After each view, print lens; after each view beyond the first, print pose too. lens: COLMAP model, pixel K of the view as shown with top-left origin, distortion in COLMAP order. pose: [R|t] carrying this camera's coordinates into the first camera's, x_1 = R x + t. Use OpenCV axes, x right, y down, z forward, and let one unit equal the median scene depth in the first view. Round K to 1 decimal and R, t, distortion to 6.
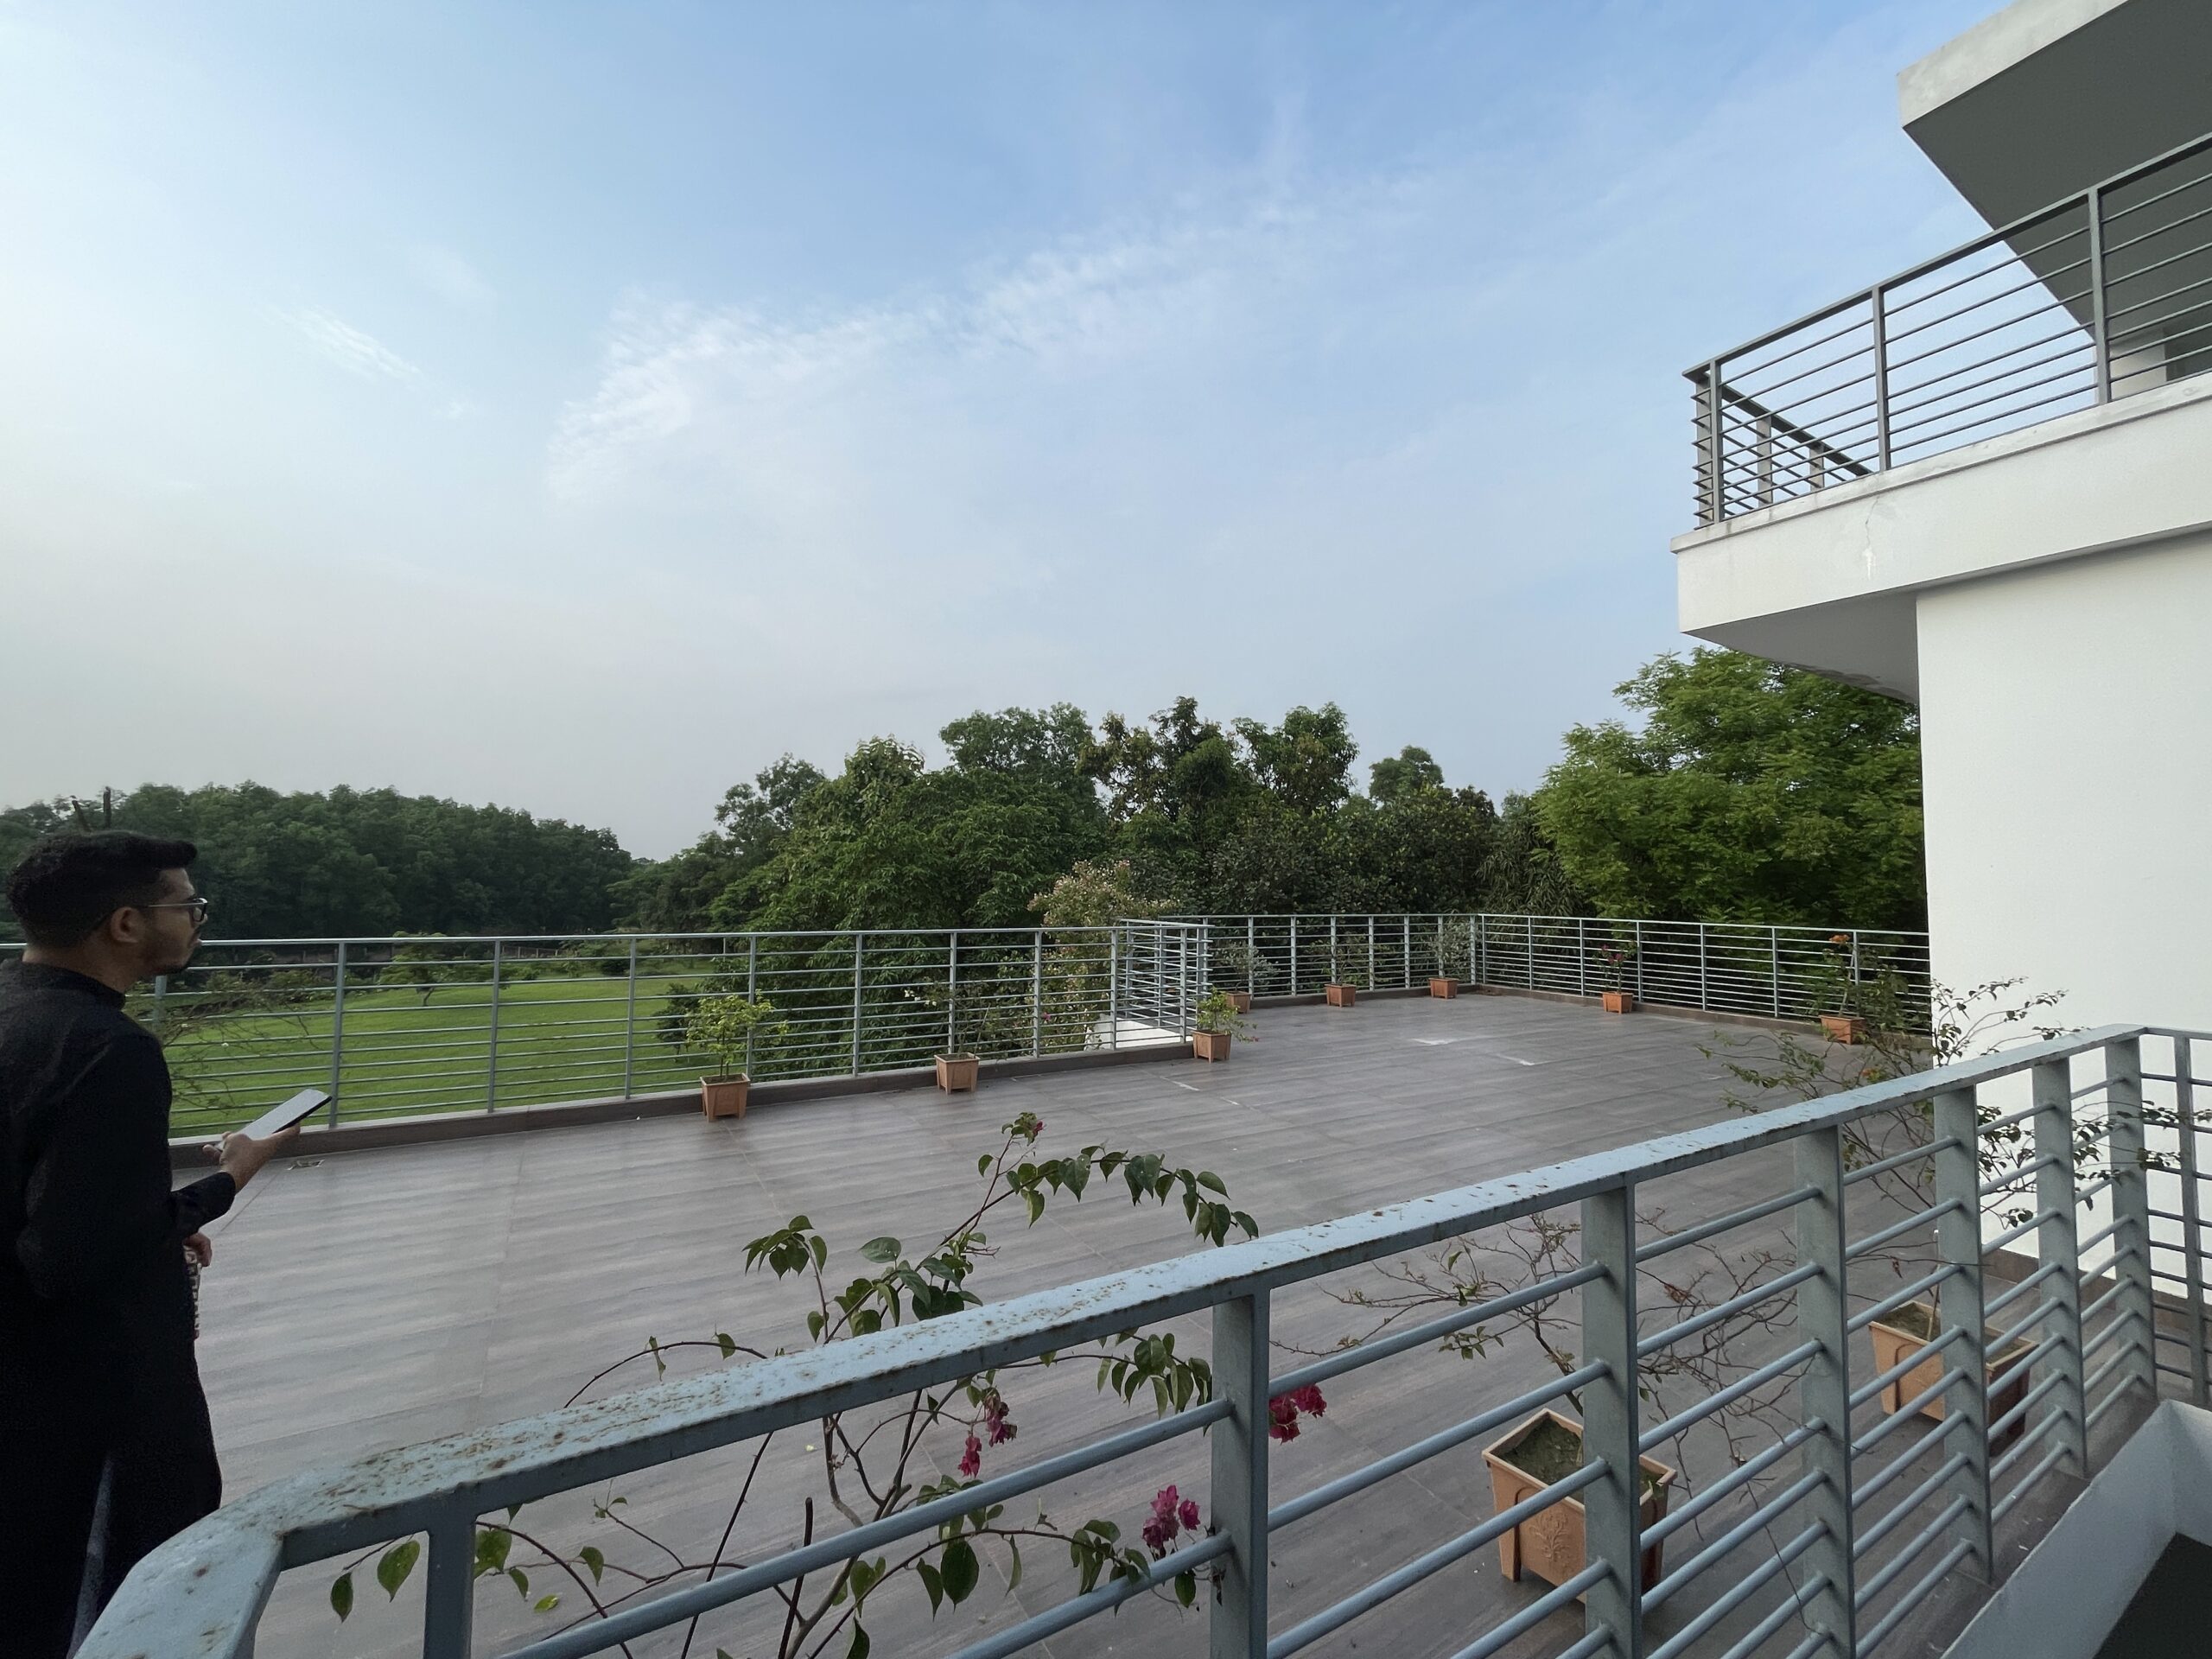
lens RADIAL K [[898.3, 0, 1107.9], [0, 898.3, 829.0], [0, 0, 1]] dist [-0.003207, -0.001961]
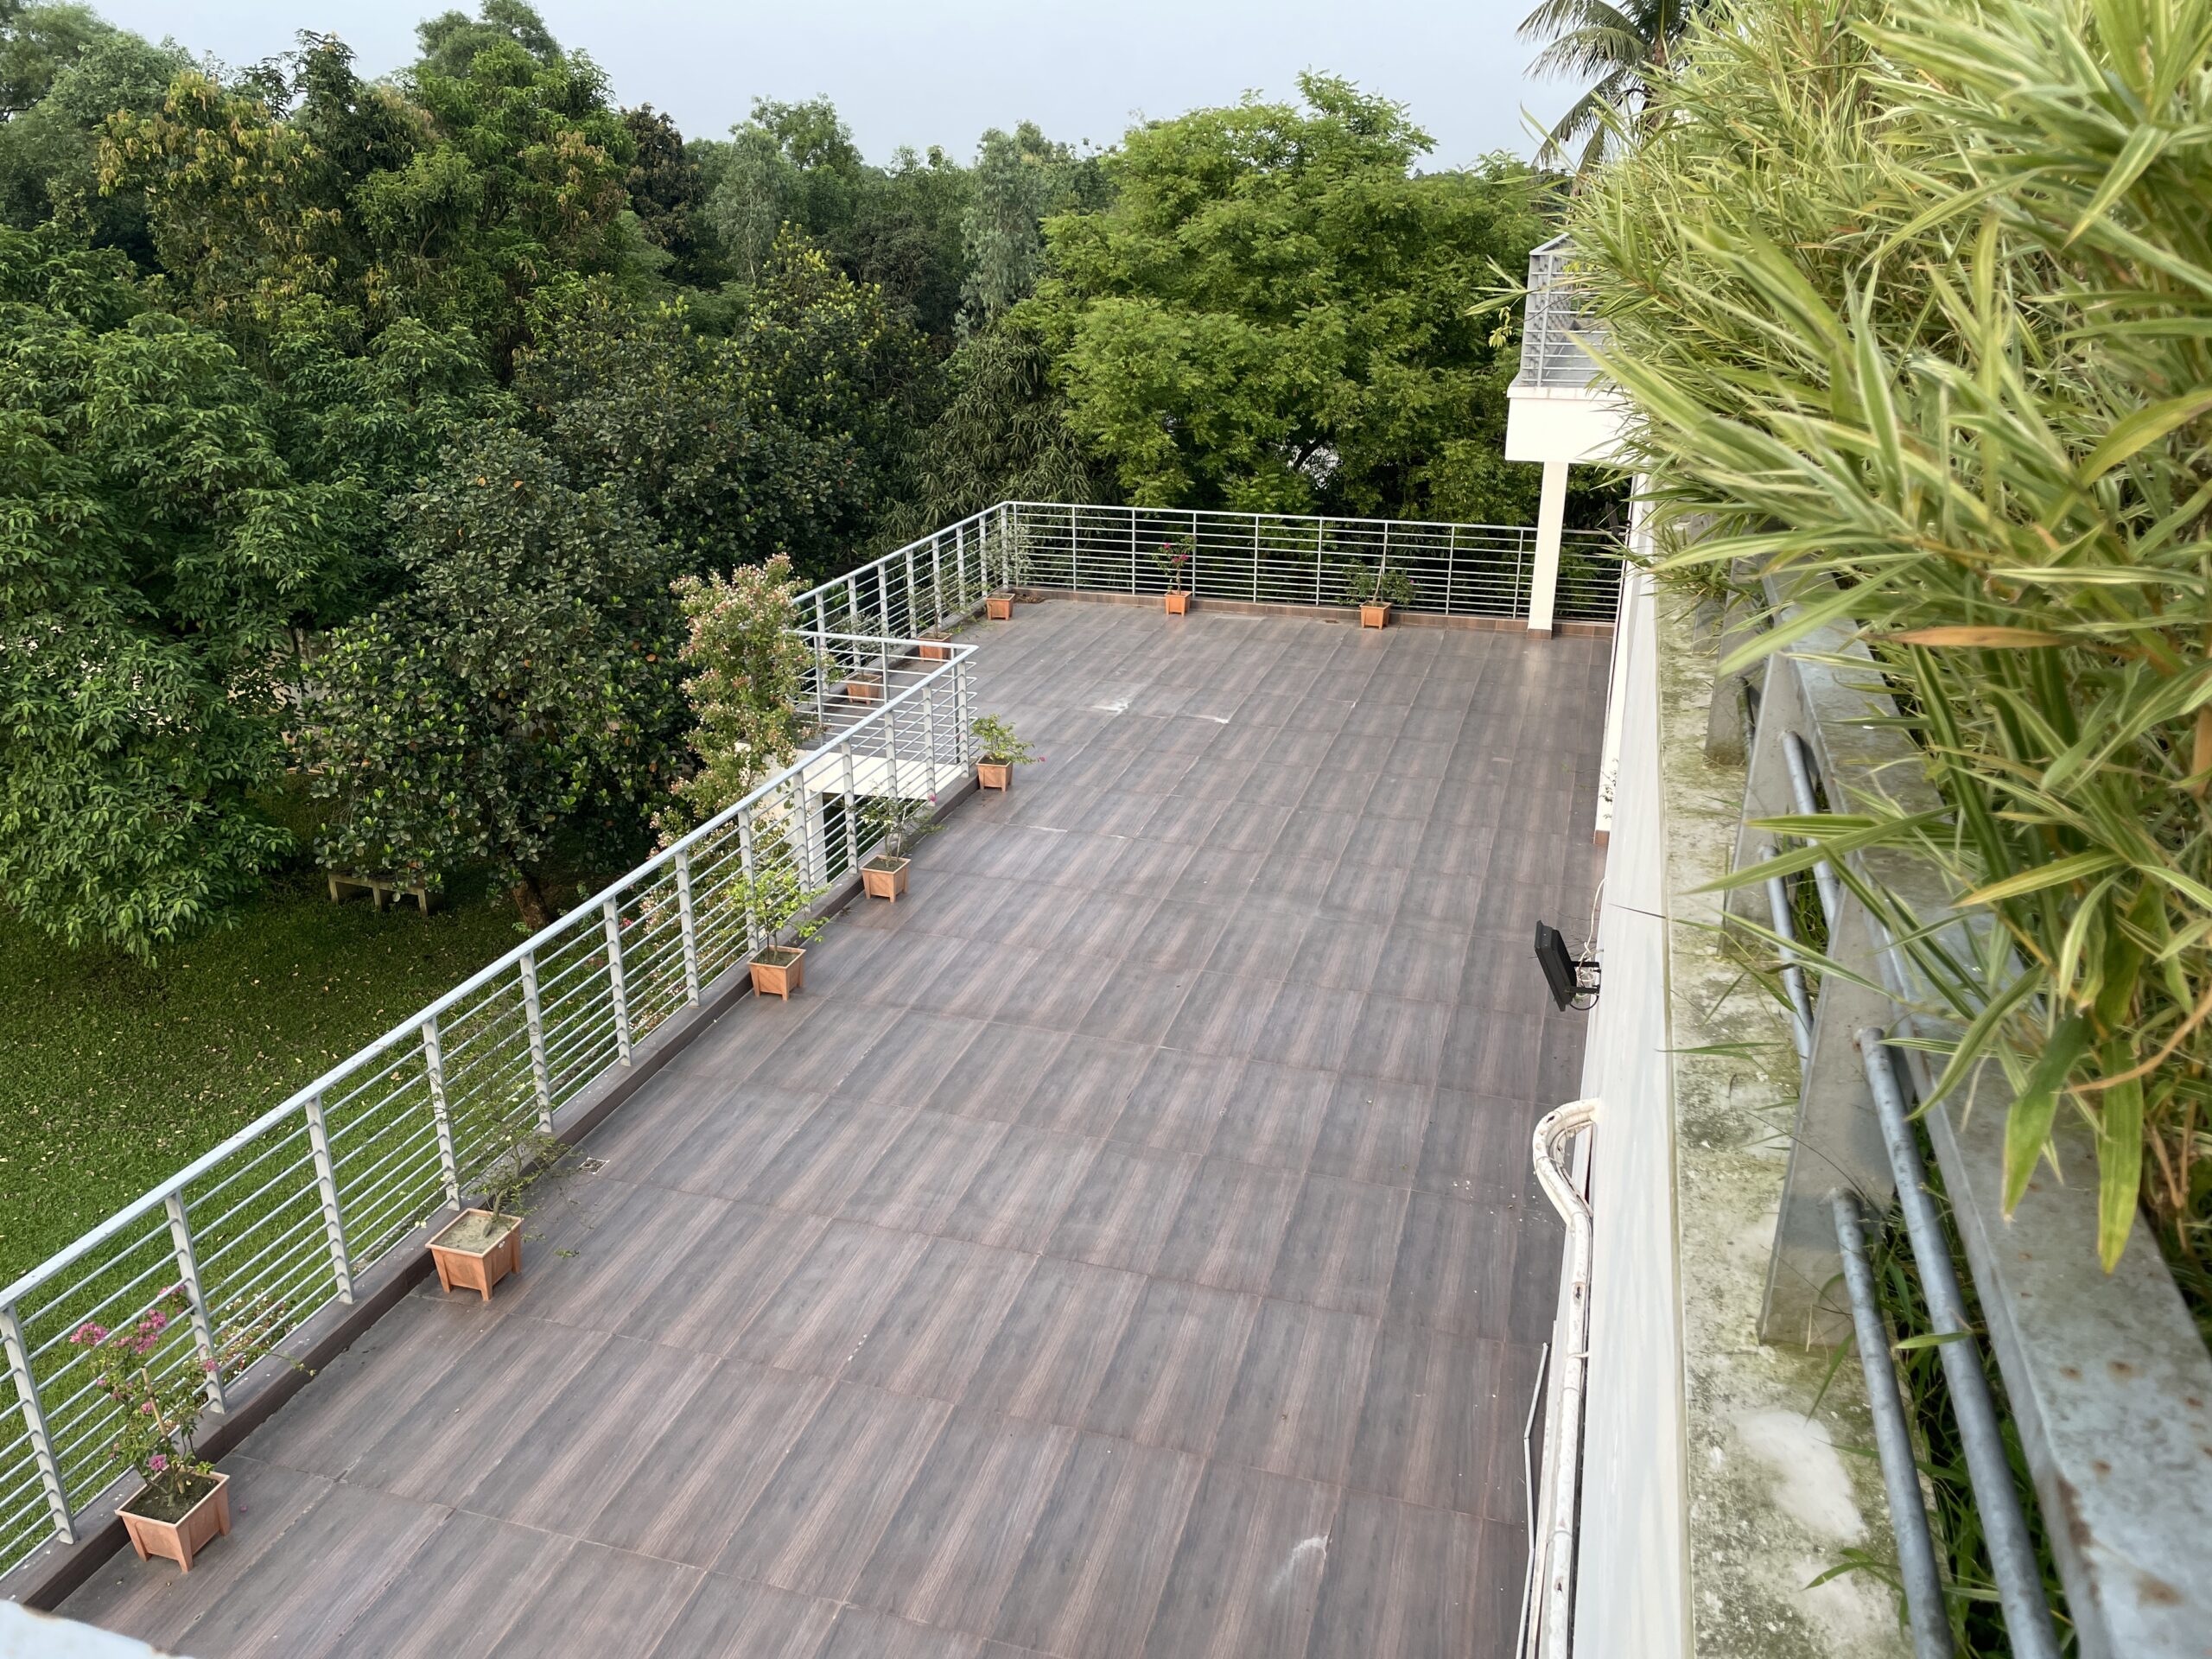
lens RADIAL K [[1678.9, 0, 1106.5], [0, 1678.9, 838.5], [0, 0, 1]] dist [0.066314, -0.065989]
pose [[0.744892, -0.244766, 0.620666, -0.583238], [-0.035983, 0.914182, 0.403703, -0.265005], [-0.666214, -0.323049, 0.672159, -0.181557]]
